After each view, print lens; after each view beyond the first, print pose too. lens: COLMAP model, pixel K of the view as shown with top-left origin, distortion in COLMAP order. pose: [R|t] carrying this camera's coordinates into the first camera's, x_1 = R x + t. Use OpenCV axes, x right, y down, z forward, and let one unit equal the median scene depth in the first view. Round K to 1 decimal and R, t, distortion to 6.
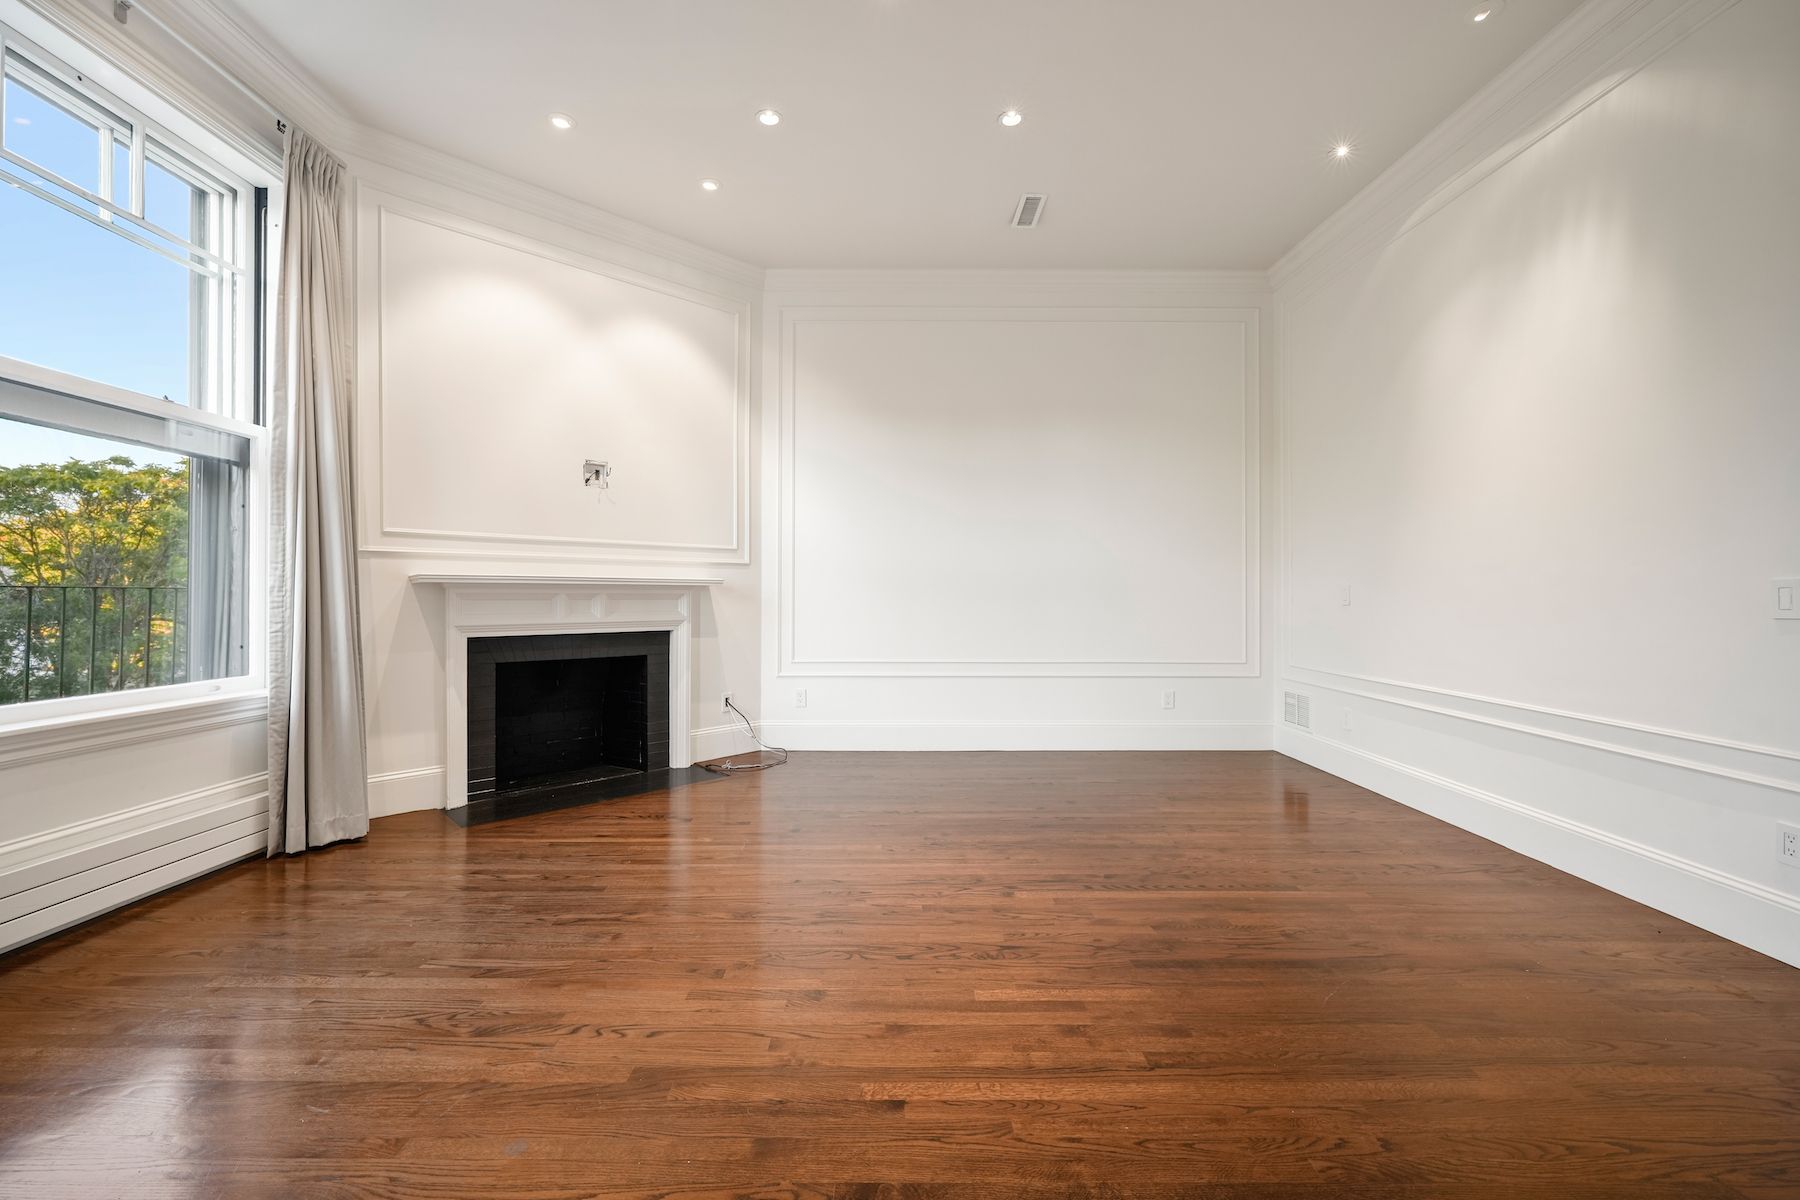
lens RADIAL K [[740.0, 0, 891.2], [0, 740.0, 596.6], [0, 0, 1]] dist [0.000031, 0.000001]
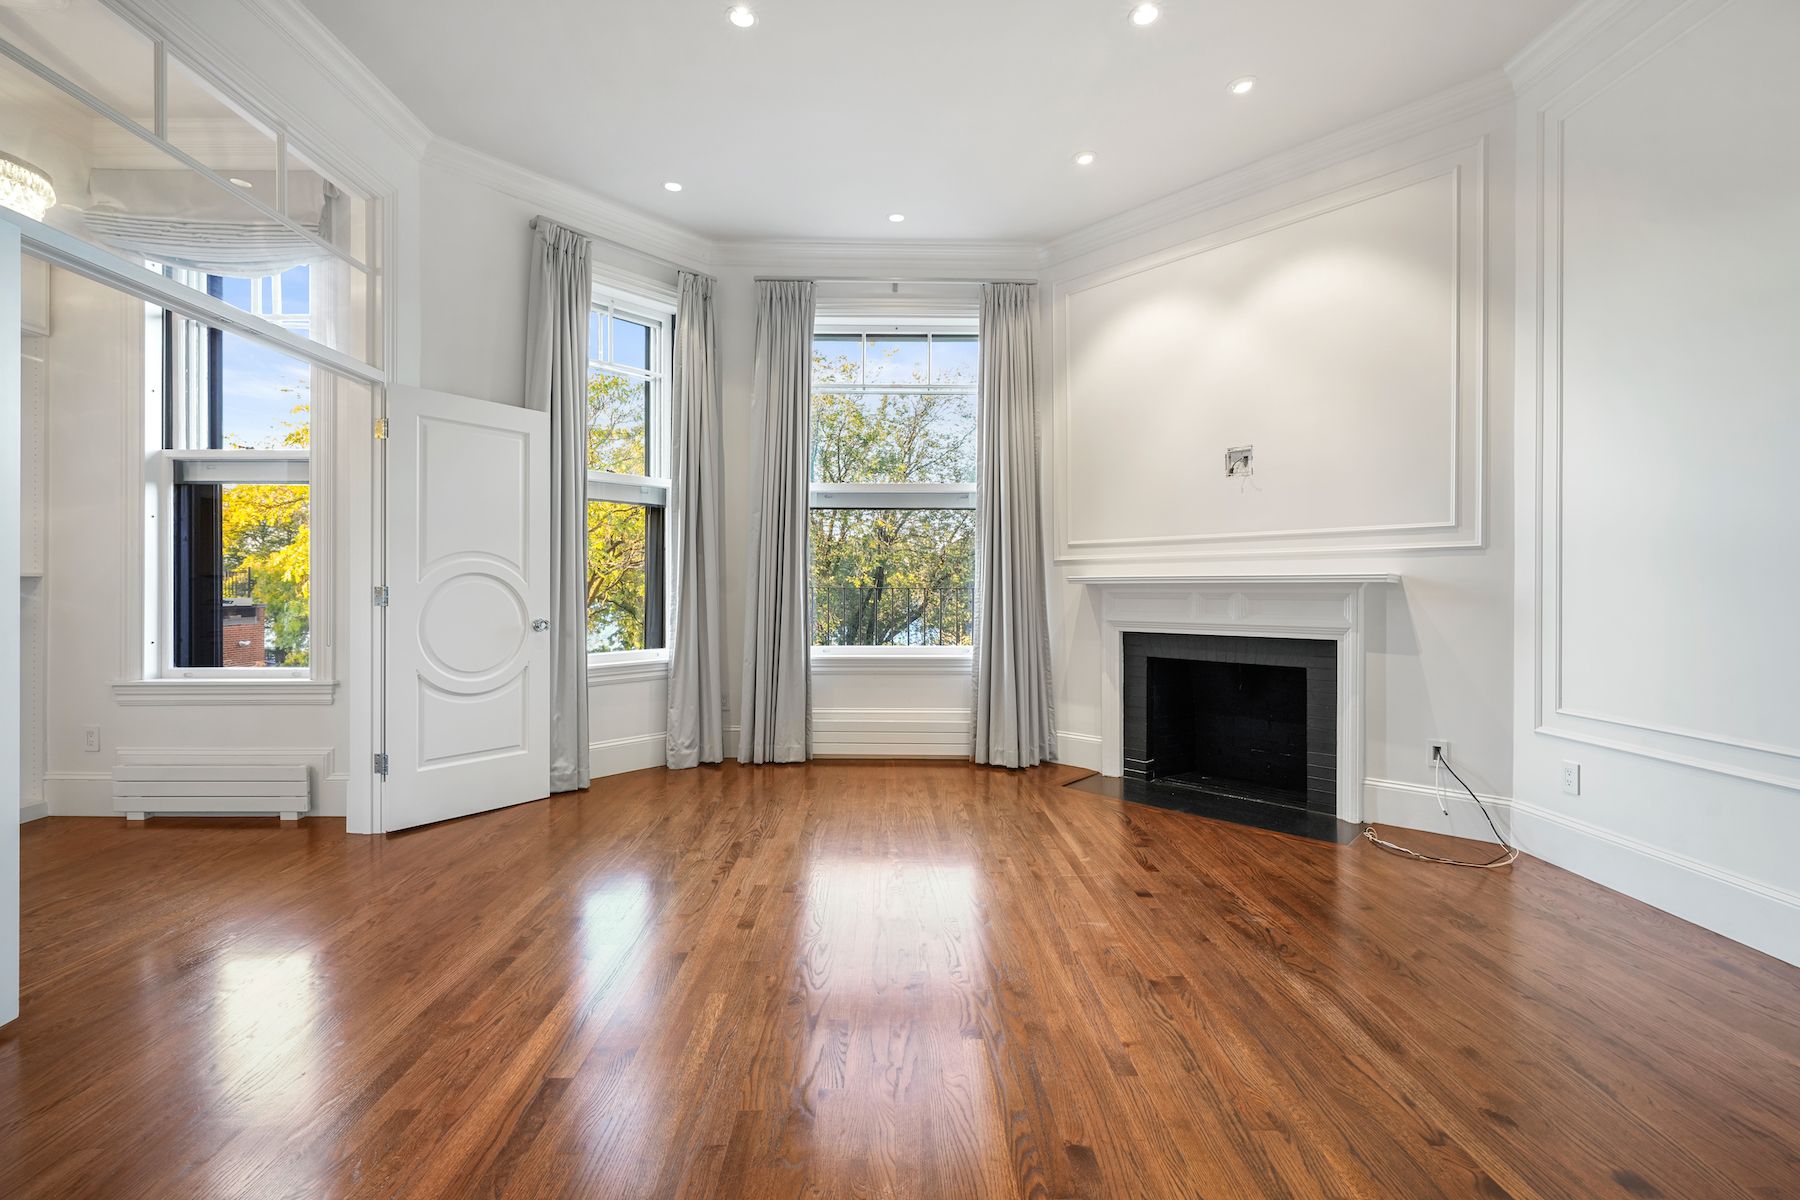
lens RADIAL K [[769.6, 0, 898.7], [0, 769.6, 593.6], [0, 0, 1]] dist [-0.001569, -0.000127]
pose [[0.017048, 0.006492, -0.999834, 0.600587], [-0.000214, 0.999979, 0.006489, -0.010525], [0.999855, 0.000104, 0.017049, 0.628497]]
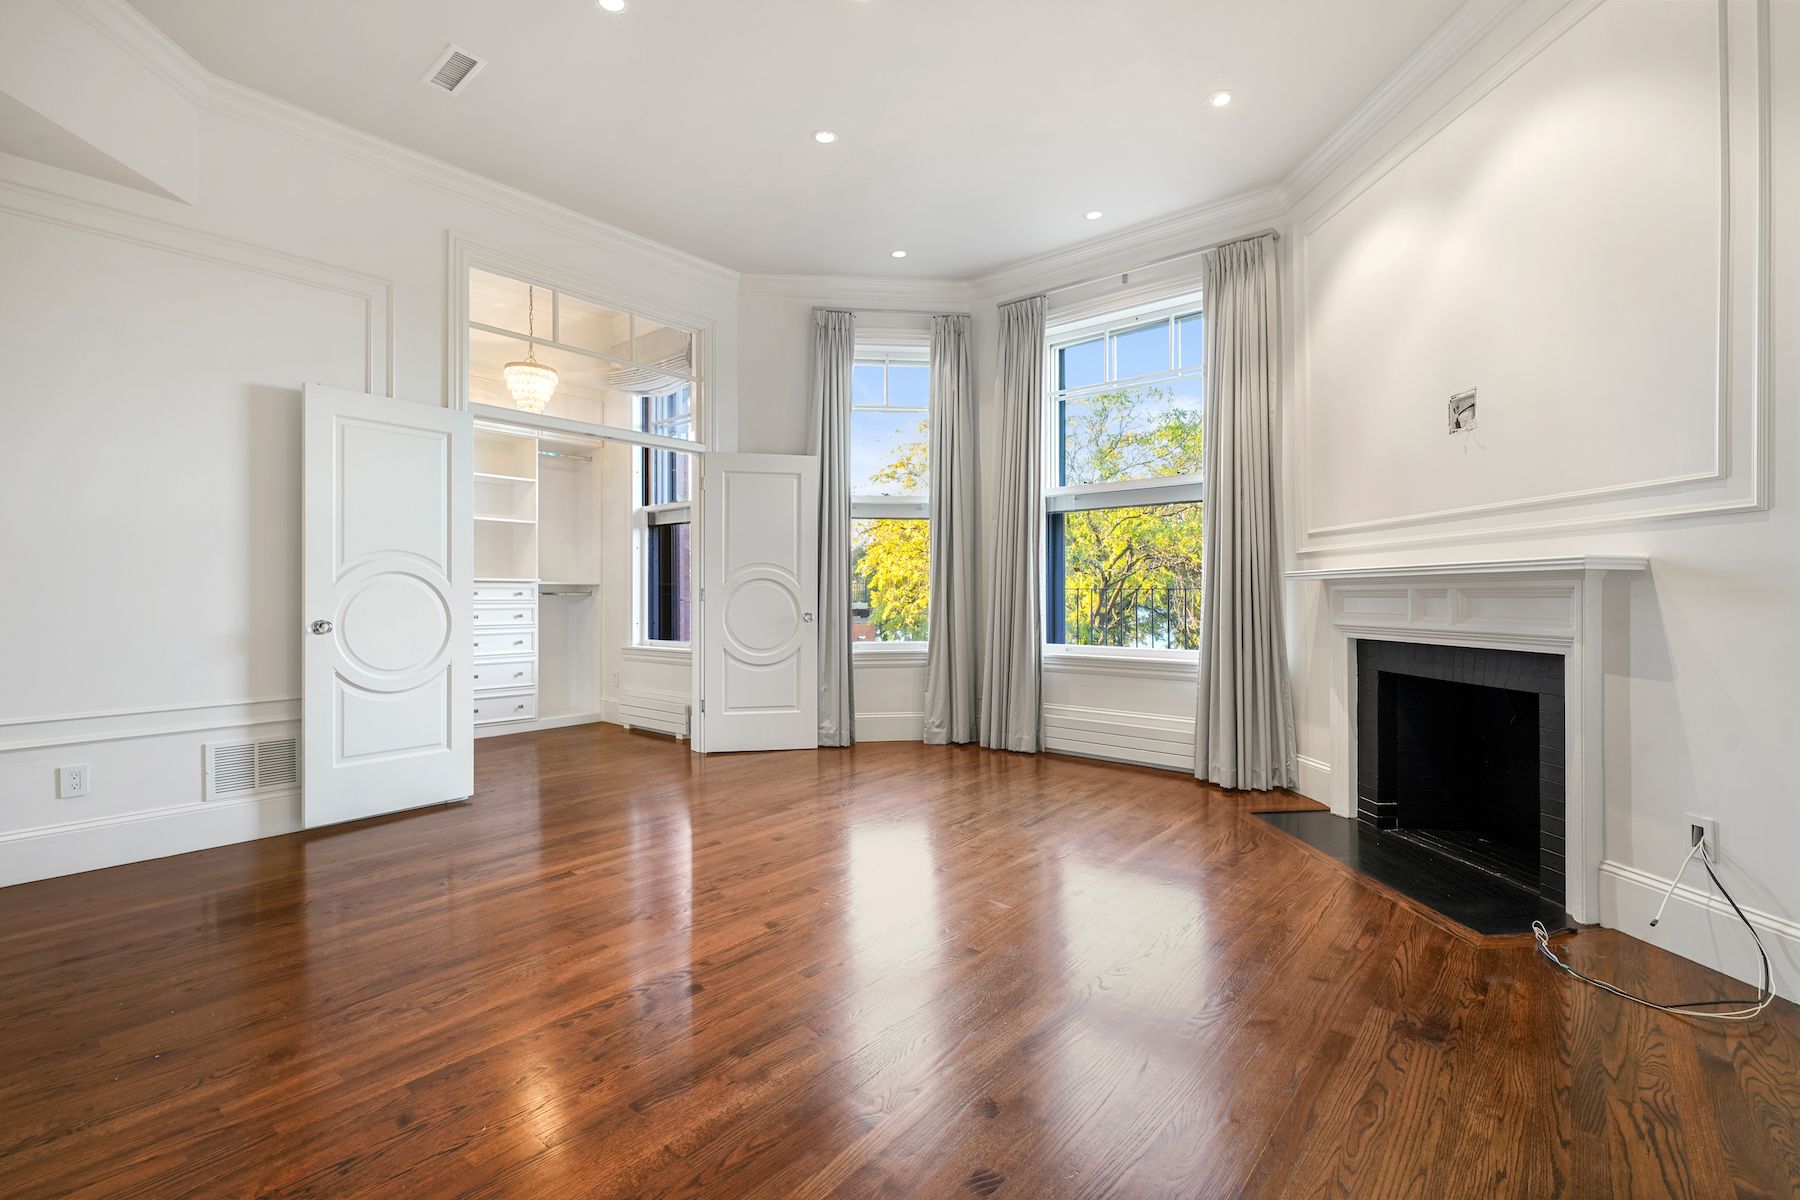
lens RADIAL K [[805.8, 0, 900.0], [0, 805.8, 600.0], [0, 0, 1]] dist [-0.001415, -0.000146]
pose [[-0.644928, 0.004510, -0.764230, 0.551258], [0.002082, 0.999989, 0.004144, 0.002320], [0.764241, 0.001081, -0.644930, 1.201719]]
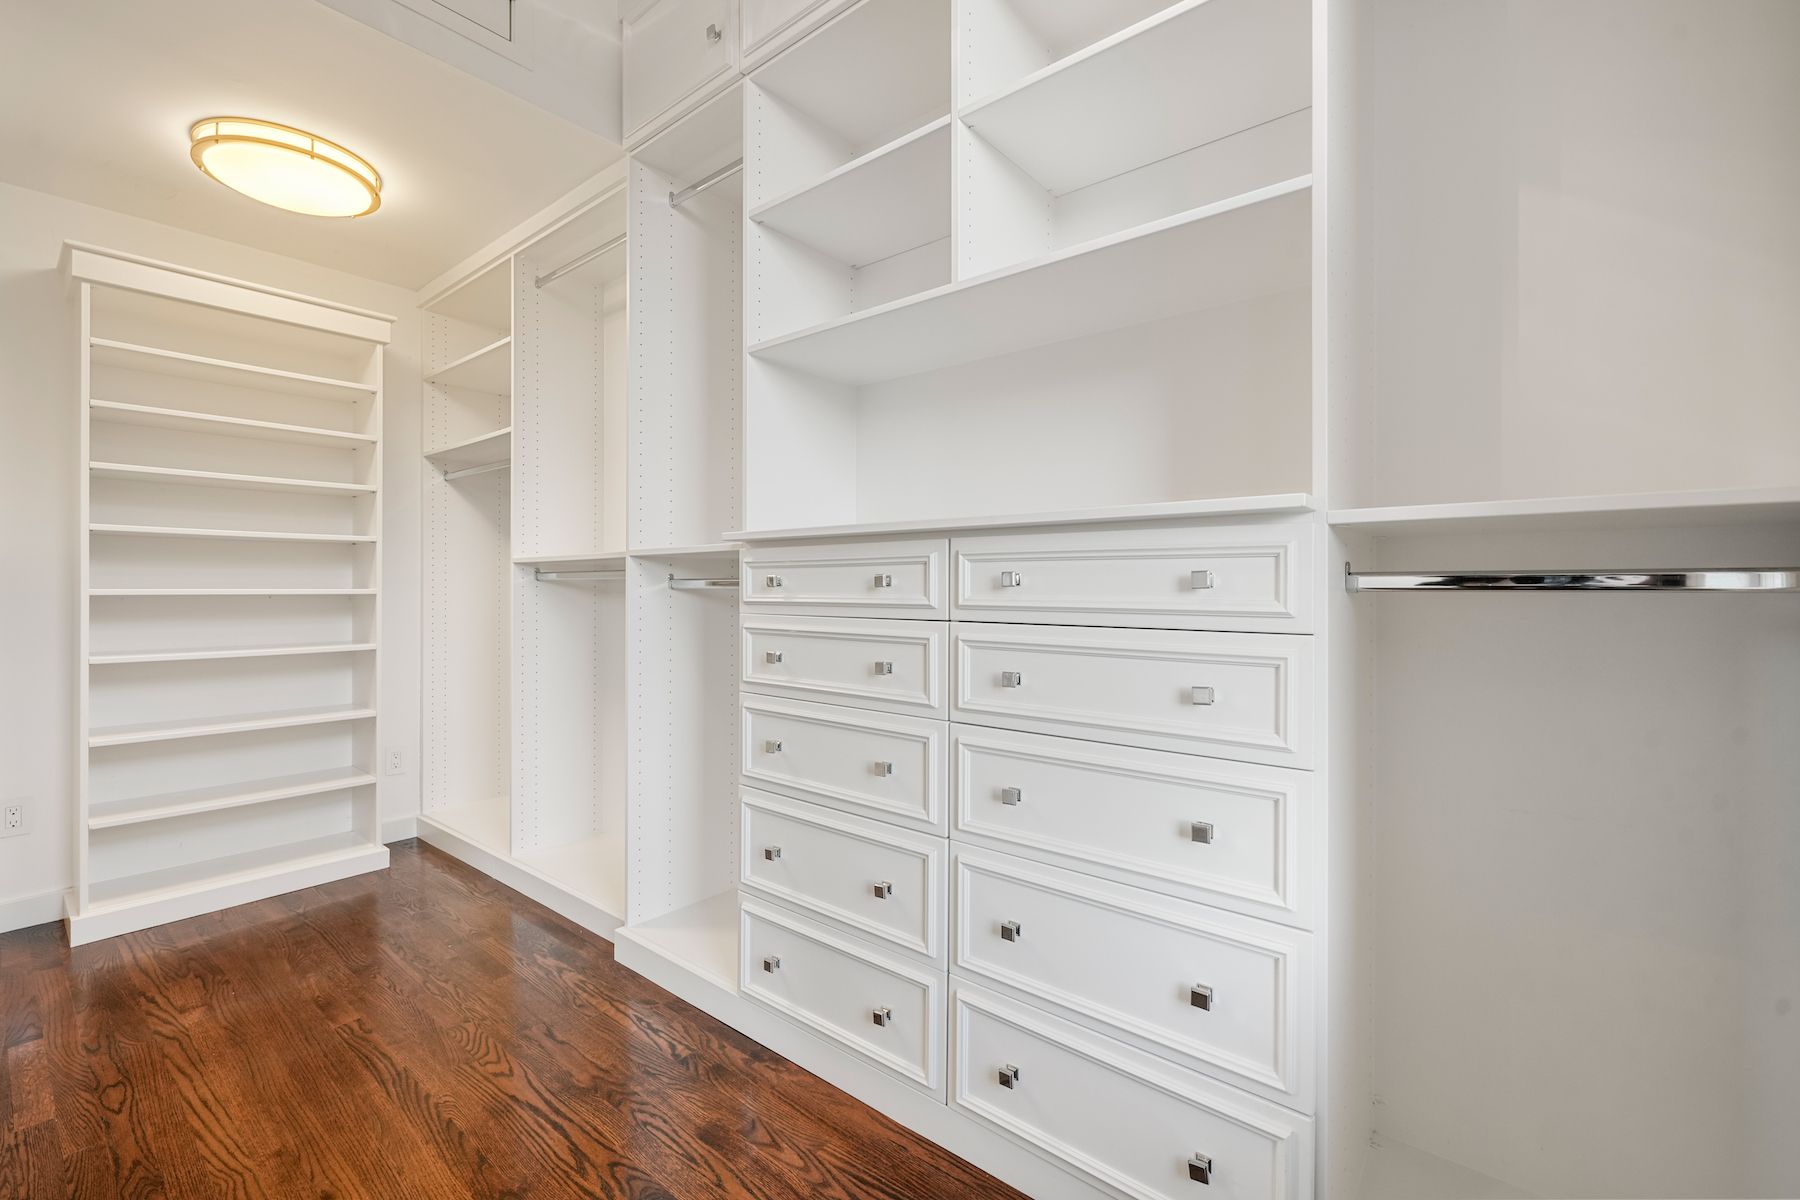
lens RADIAL K [[764.9, 0, 894.9], [0, 764.9, 585.3], [0, 0, 1]] dist [-0.000569, 0.000057]
pose [[-0.763475, 0.001041, 0.645837, -0.271034], [-0.002073, 0.999990, -0.004063, -0.001129], [-0.645835, -0.004441, -0.763465, -0.089179]]
